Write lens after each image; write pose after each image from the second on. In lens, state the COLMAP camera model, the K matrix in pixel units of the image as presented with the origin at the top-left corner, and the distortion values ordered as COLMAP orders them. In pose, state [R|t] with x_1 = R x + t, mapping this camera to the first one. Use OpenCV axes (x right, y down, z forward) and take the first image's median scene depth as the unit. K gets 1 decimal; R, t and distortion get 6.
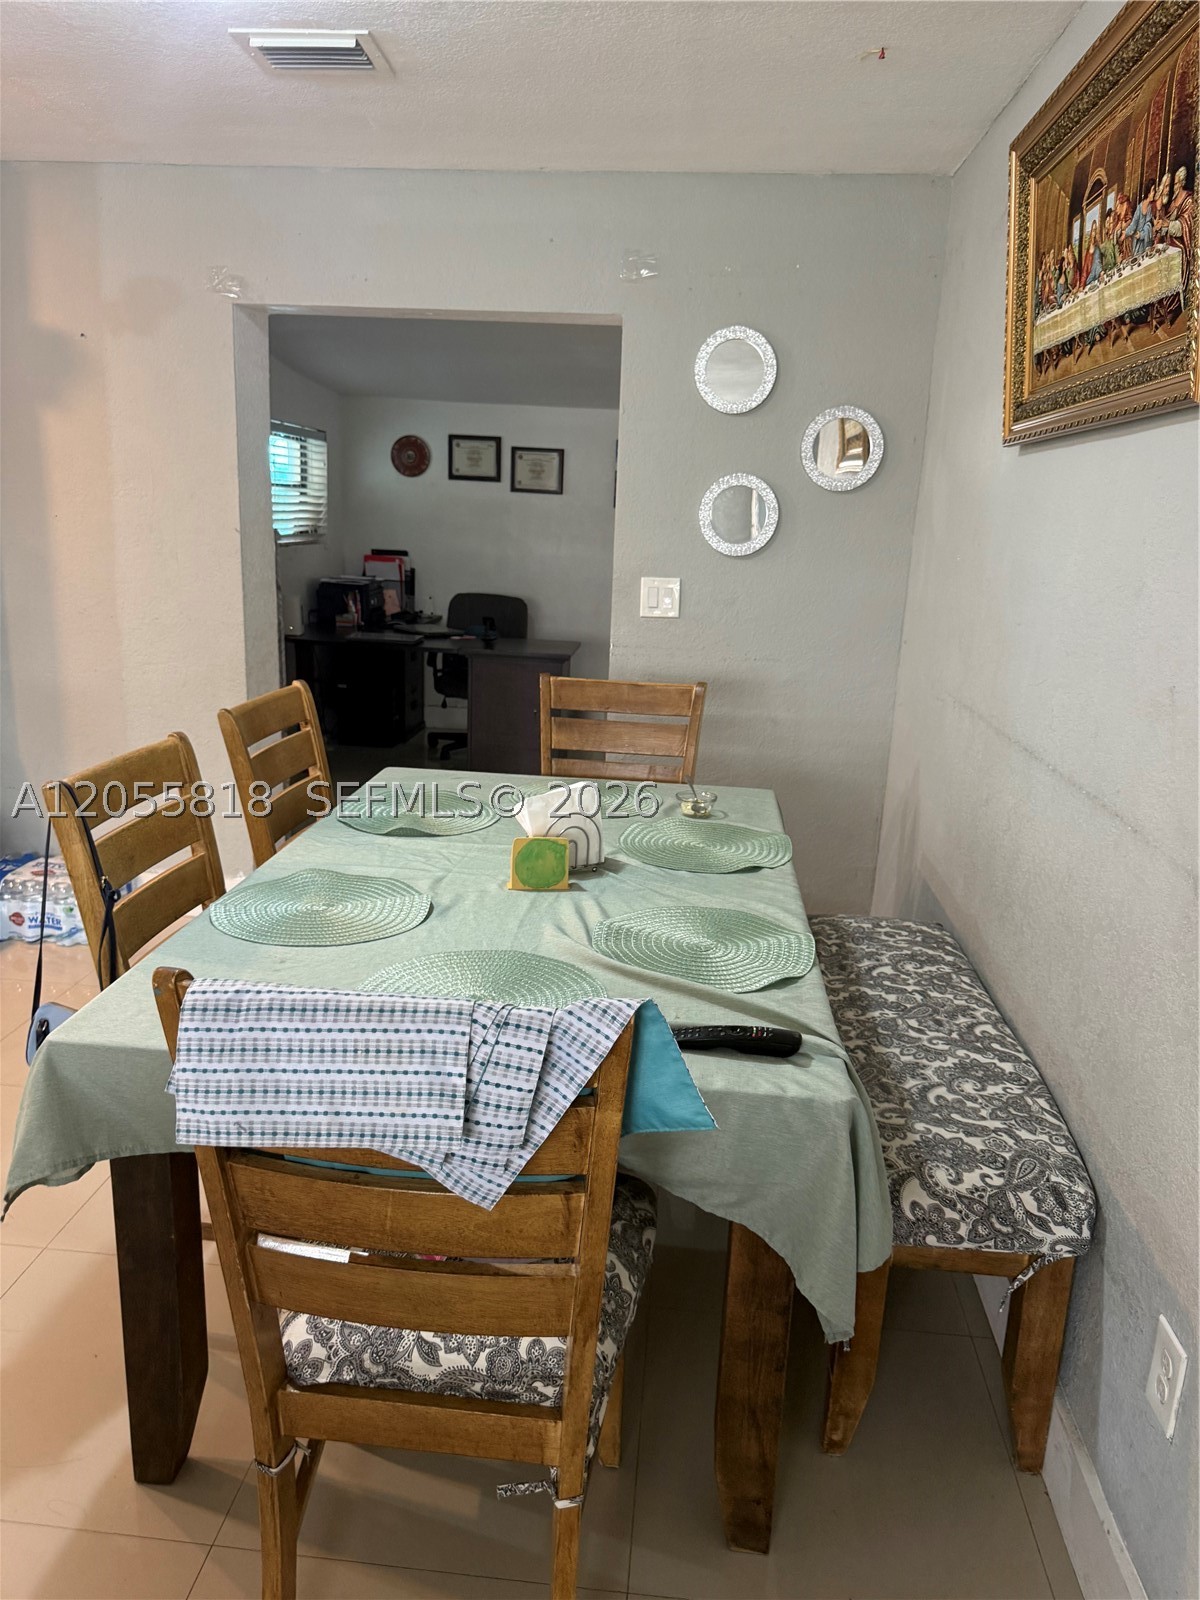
lens RADIAL K [[1129.7, 0, 605.2], [0, 1129.7, 799.9], [0, 0, 1]] dist [-0.005509, -0.010882]
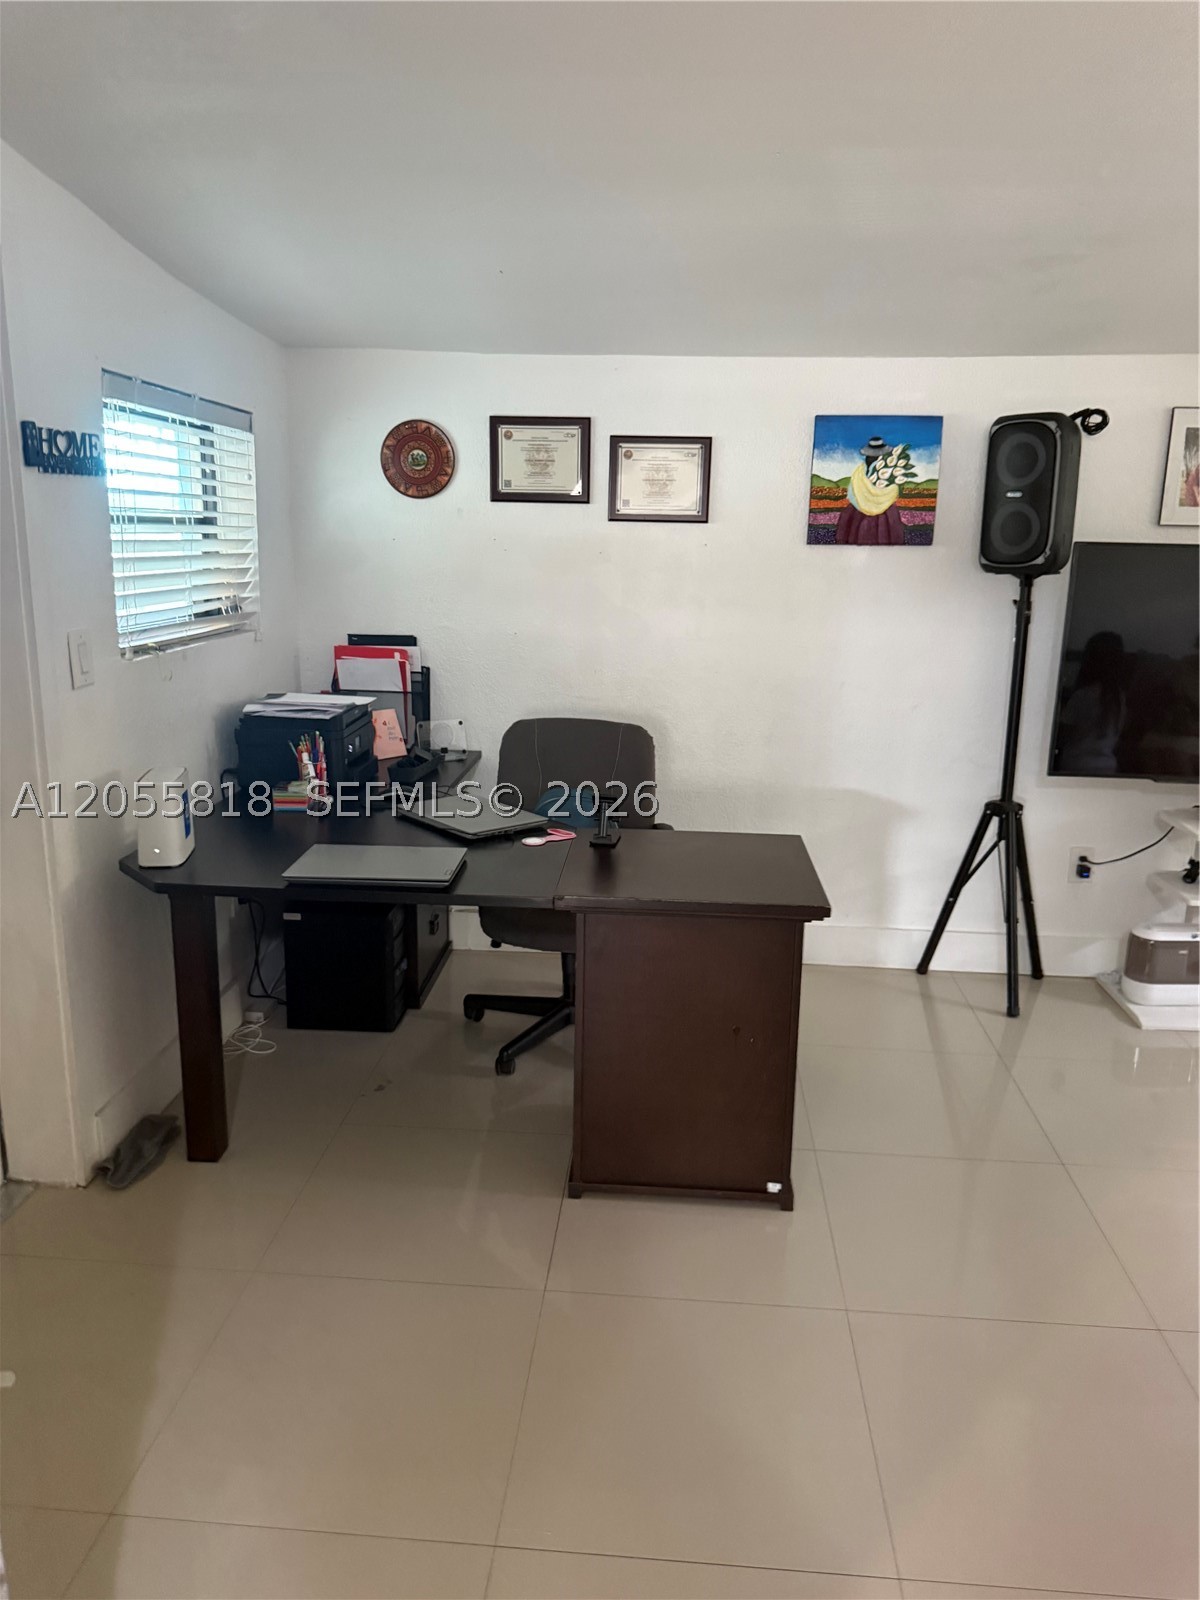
lens RADIAL K [[1129.7, 0, 594.0], [0, 1129.7, 799.6], [0, 0, 1]] dist [-0.005509, -0.010882]
pose [[0.999668, -0.025344, -0.004684, -0.092541], [0.025226, 0.999400, -0.023745, -0.131884], [0.005283, 0.023619, 0.999707, 0.479966]]
